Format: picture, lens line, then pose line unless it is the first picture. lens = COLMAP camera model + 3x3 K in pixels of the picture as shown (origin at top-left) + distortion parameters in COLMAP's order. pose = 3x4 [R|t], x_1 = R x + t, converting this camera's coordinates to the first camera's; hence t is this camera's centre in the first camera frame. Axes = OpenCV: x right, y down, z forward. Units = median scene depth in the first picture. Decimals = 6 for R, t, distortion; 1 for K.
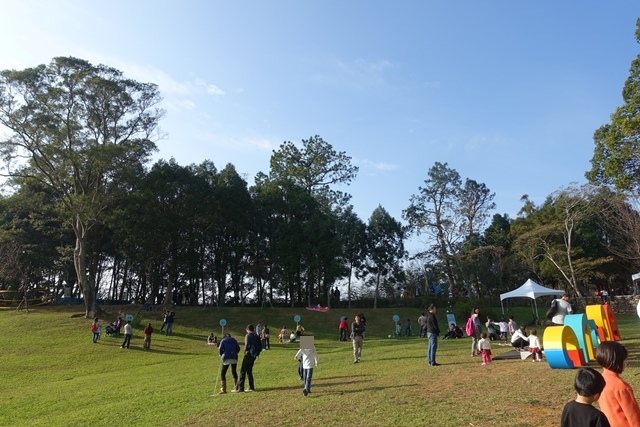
lens RADIAL K [[439.1, 0, 320.0], [0, 439.1, 213.5], [0, 0, 1]] dist [-0.003270, 0.000487]
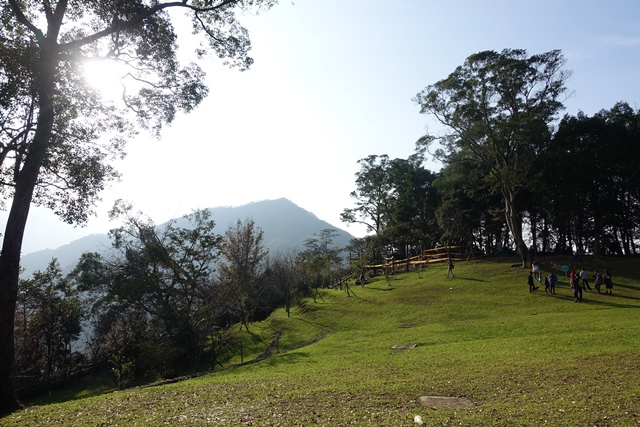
lens RADIAL K [[439.1, 0, 320.0], [0, 439.1, 213.5], [0, 0, 1]] dist [-0.003270, 0.000487]
pose [[0.656359, -0.076633, -0.750546, 0.007439], [0.160525, 0.986234, 0.039682, -0.039059], [0.737173, -0.146527, 0.659625, -0.155557]]
